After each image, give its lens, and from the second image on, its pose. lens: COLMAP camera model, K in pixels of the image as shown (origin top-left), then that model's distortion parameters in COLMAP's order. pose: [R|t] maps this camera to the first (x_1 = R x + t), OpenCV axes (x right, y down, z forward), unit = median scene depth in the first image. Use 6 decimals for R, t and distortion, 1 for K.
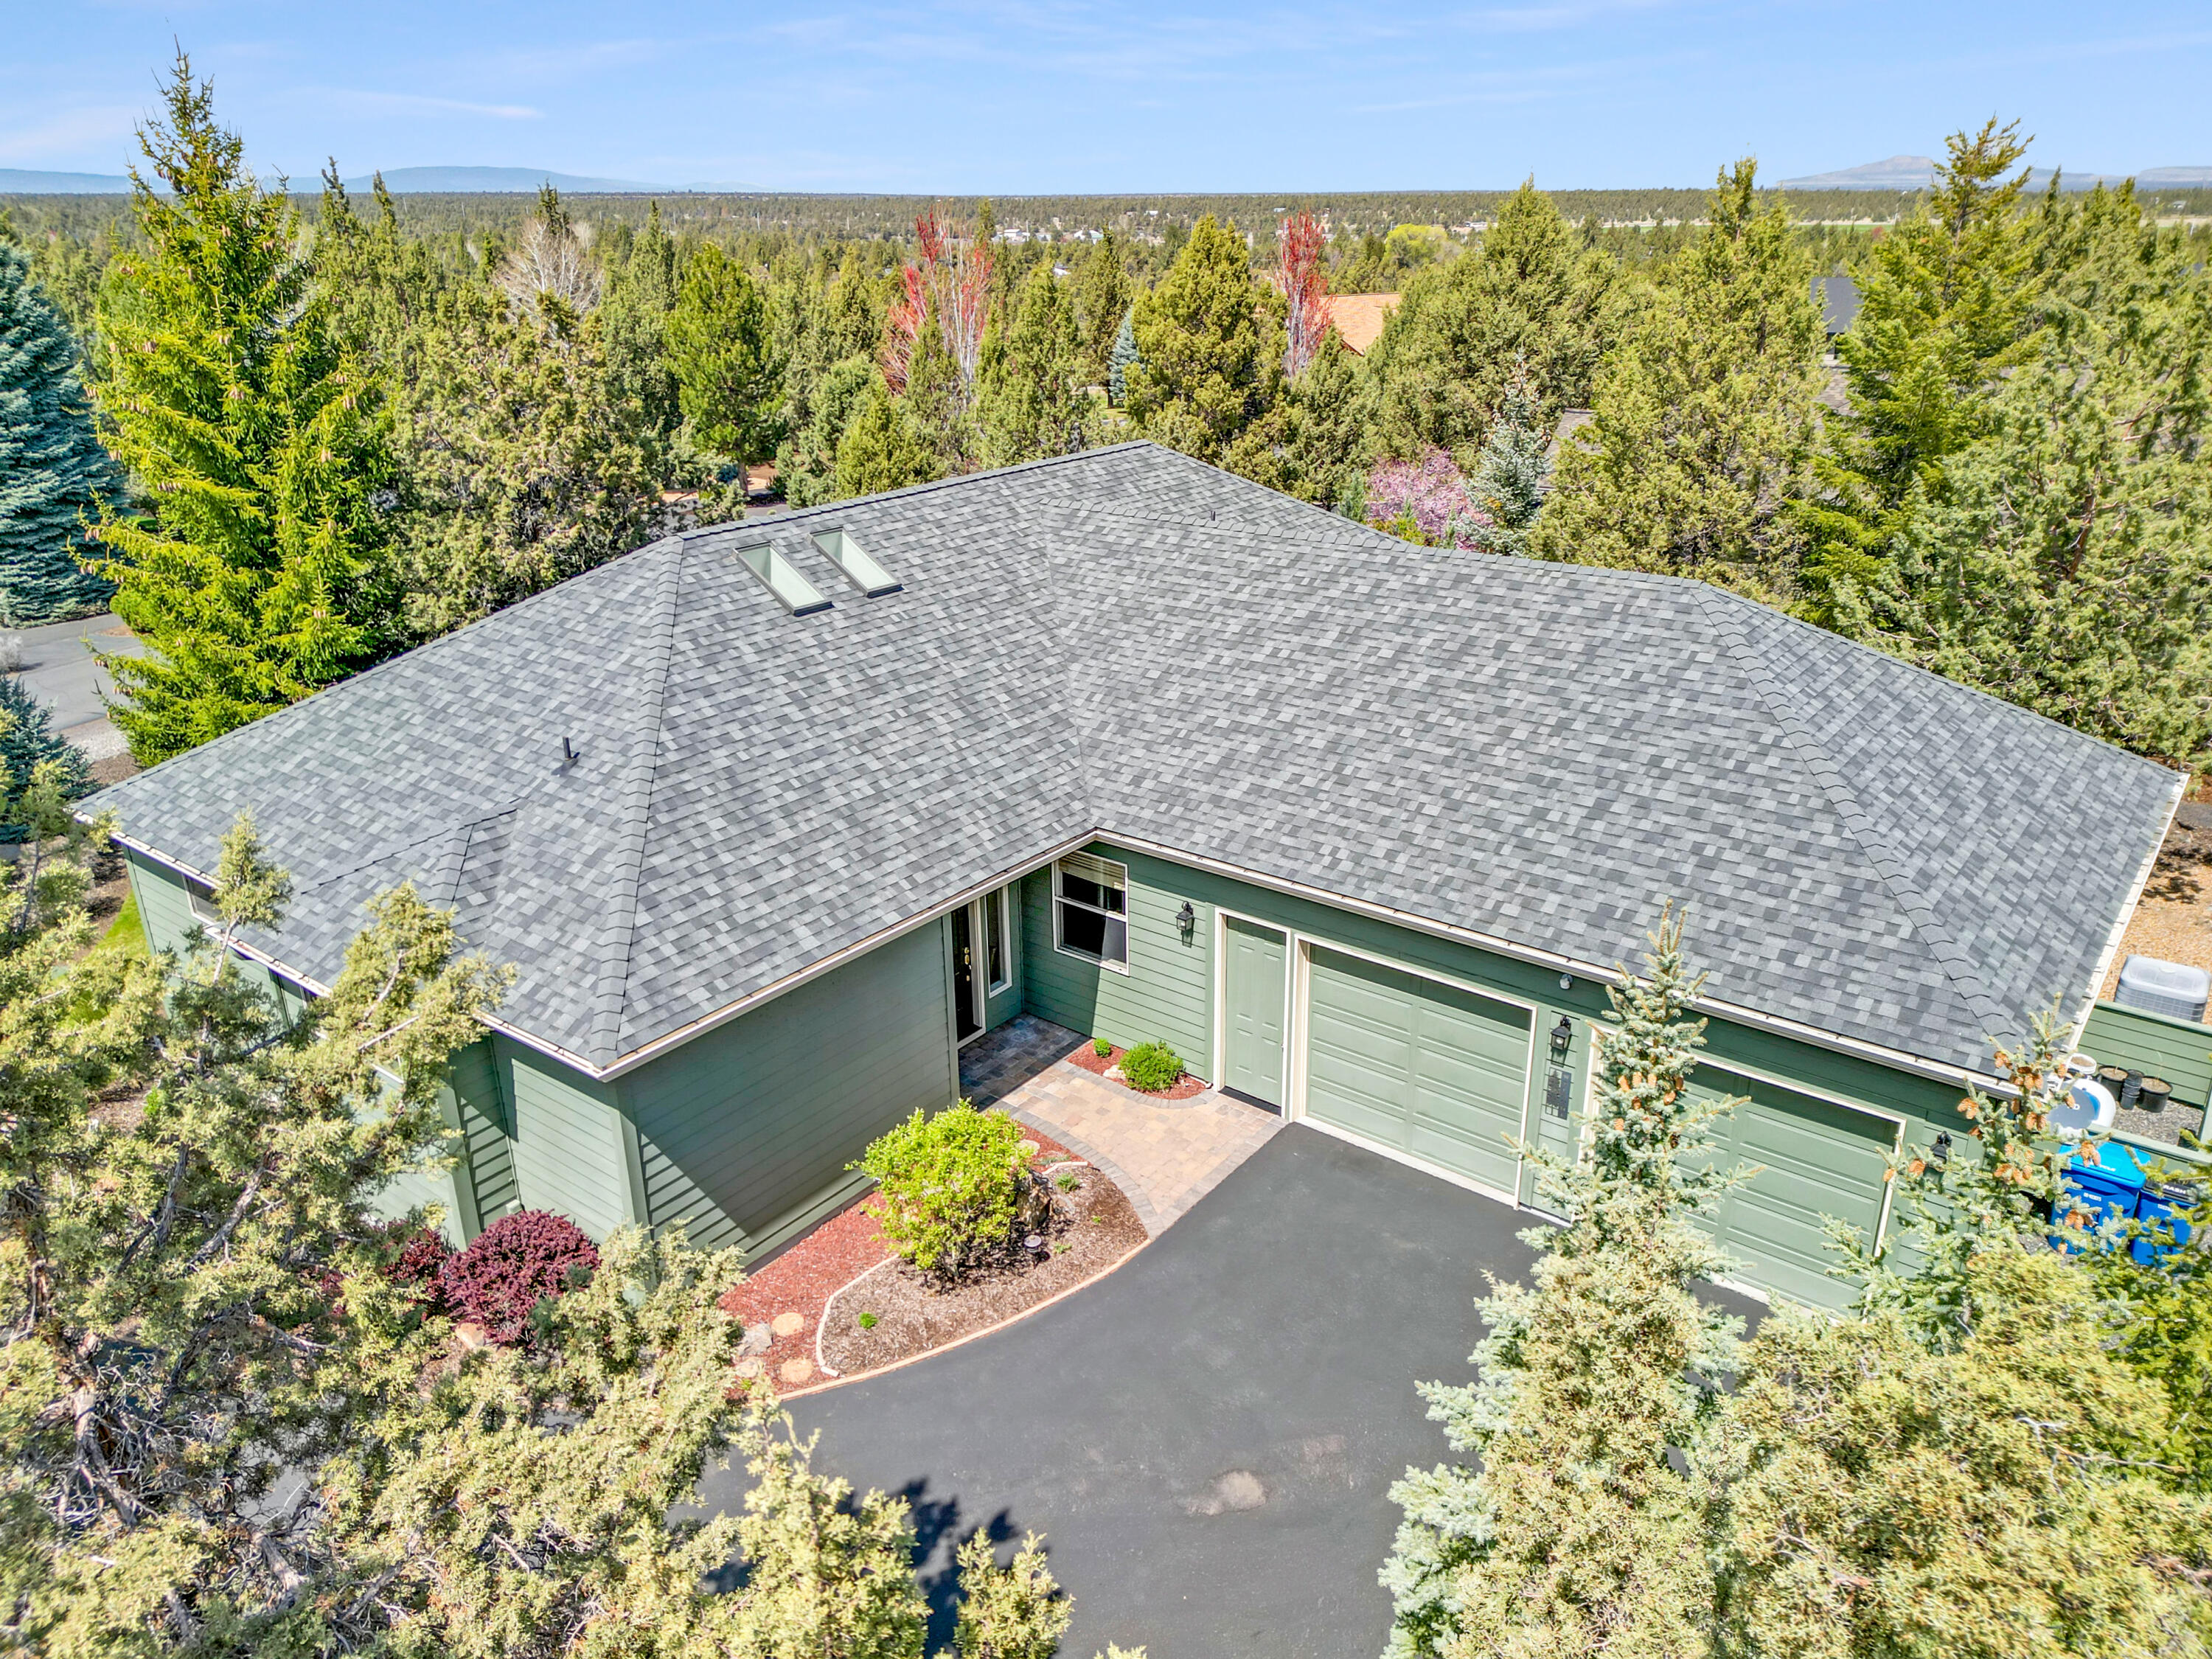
lens RADIAL K [[1559.6, 0, 1108.3], [0, 1559.6, 820.3], [0, 0, 1]] dist [0.030090, -0.004864]
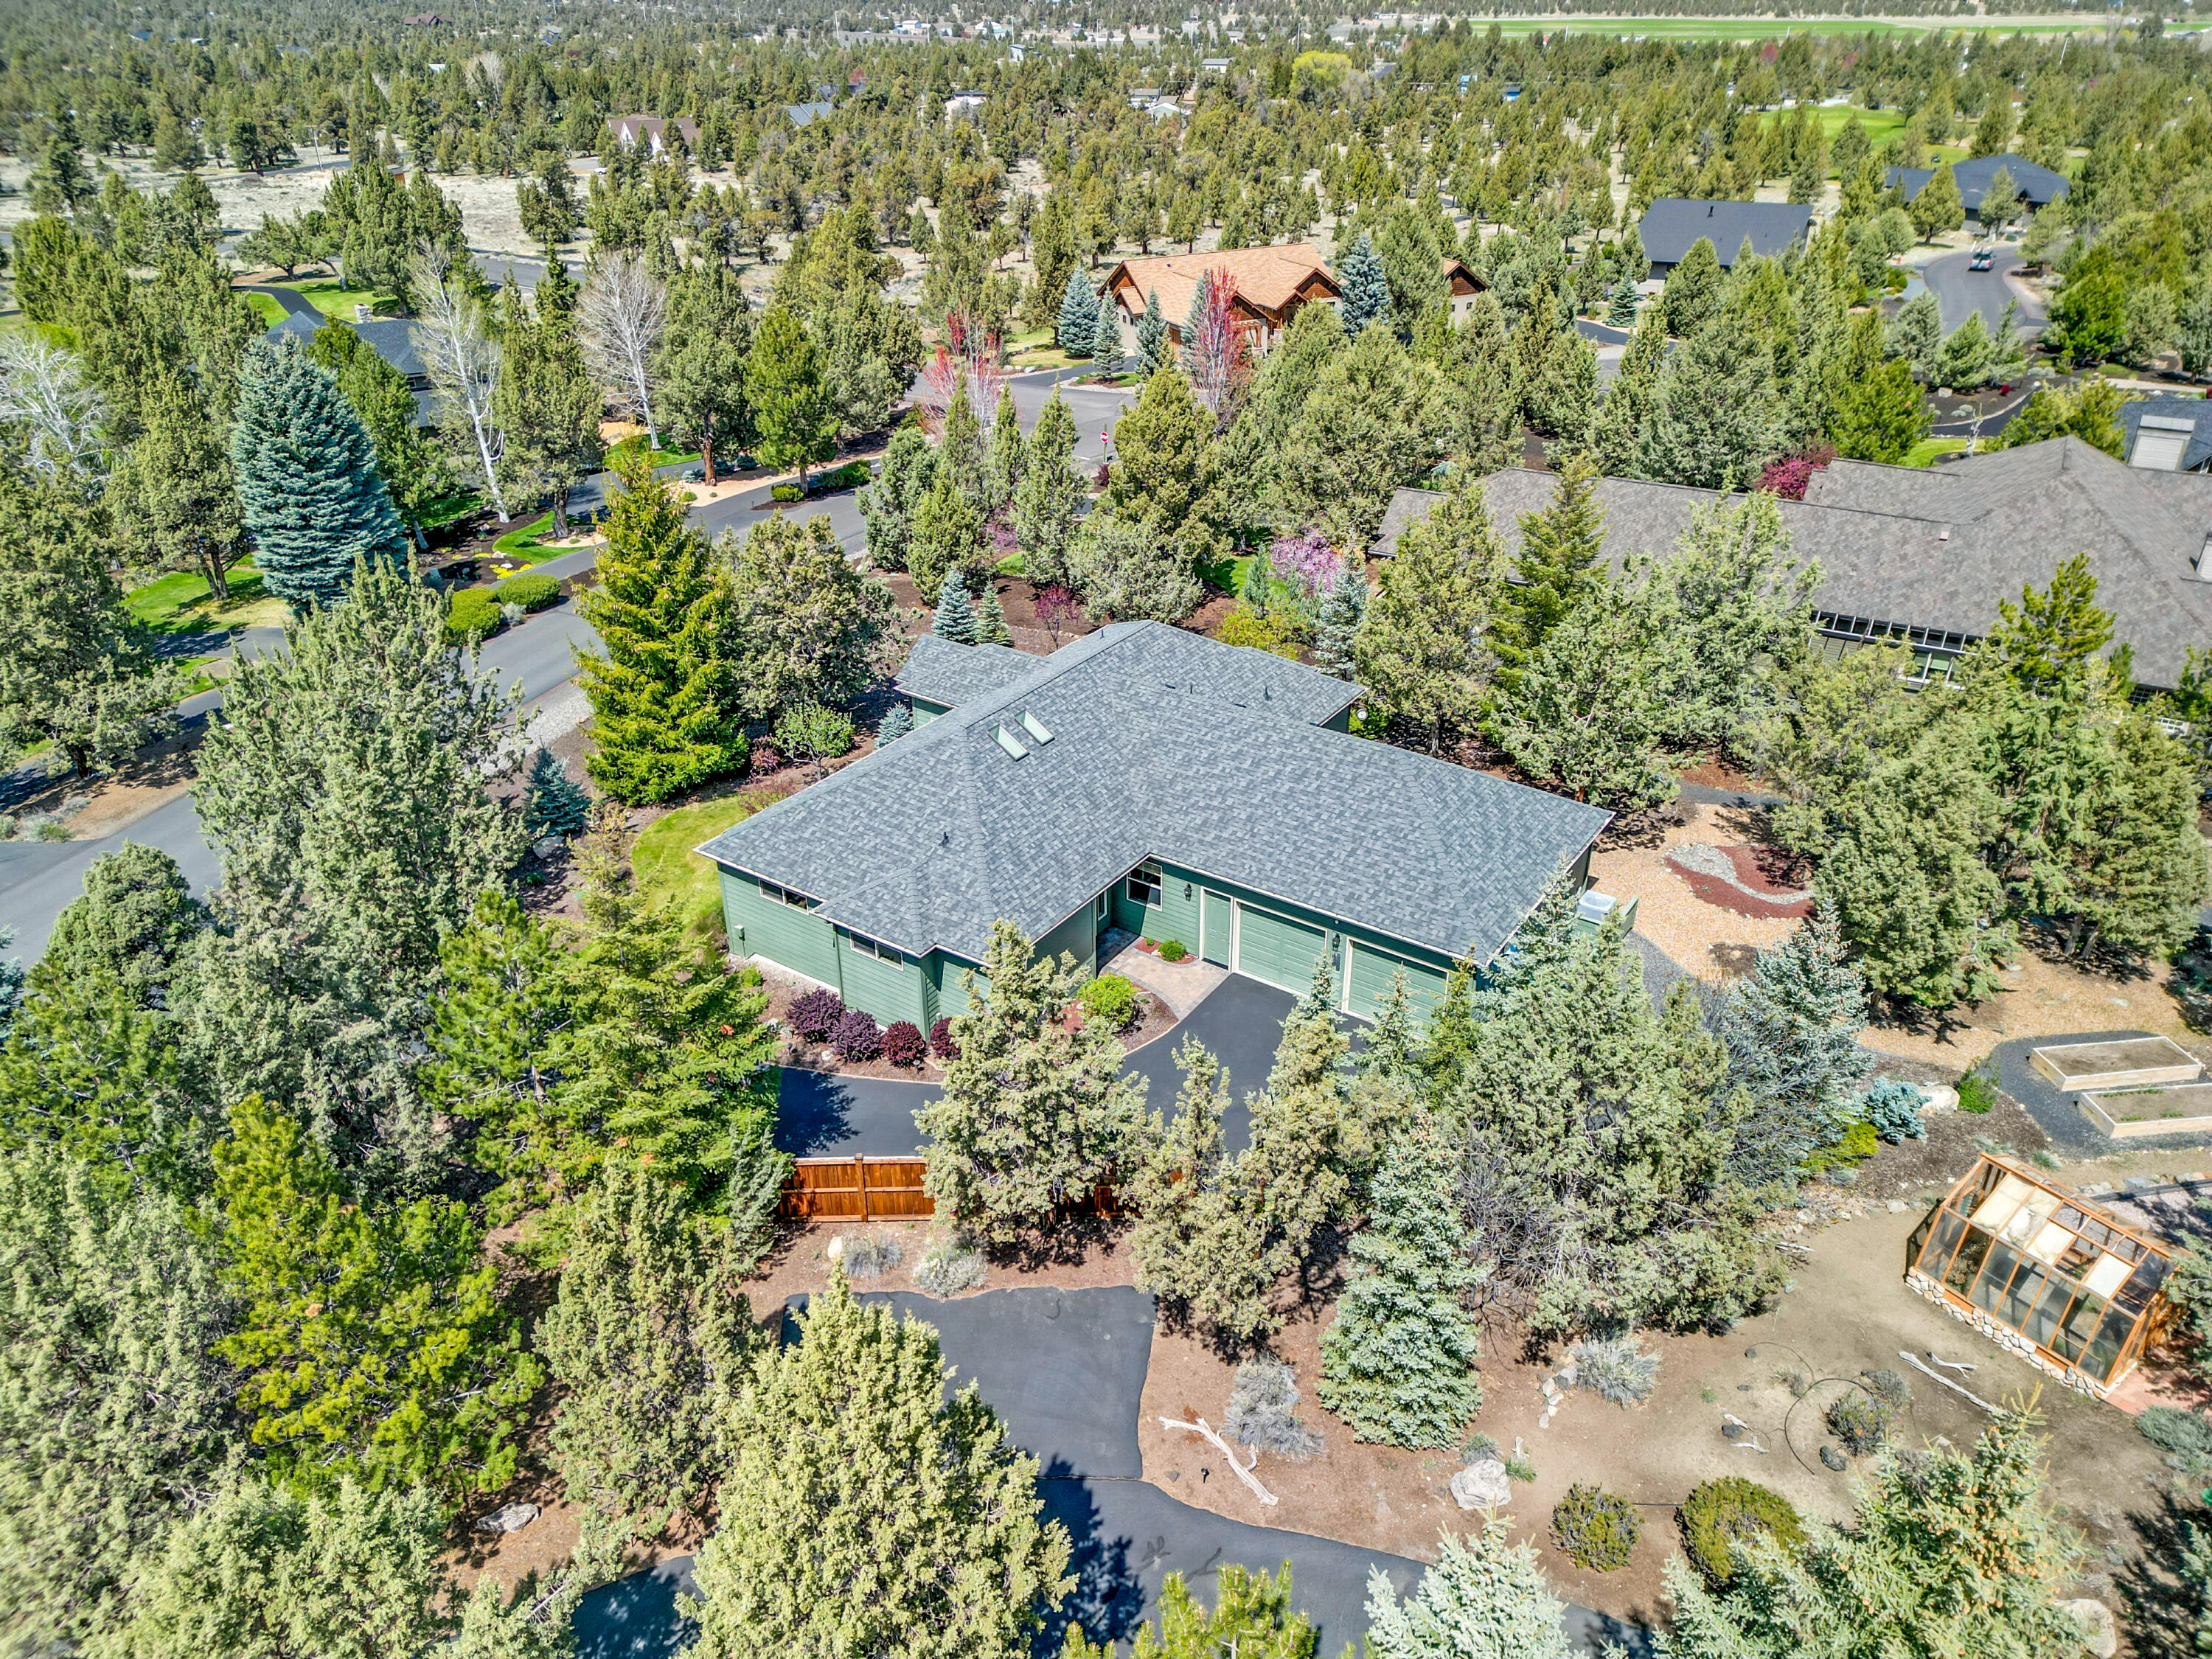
lens RADIAL K [[1559.6, 0, 1108.3], [0, 1559.6, 820.3], [0, 0, 1]] dist [0.030090, -0.004864]
pose [[0.998227, -0.021208, 0.055615, -0.192615], [0.014151, 0.992138, 0.124345, -0.324771], [-0.057815, -0.123337, 0.990679, -1.276870]]
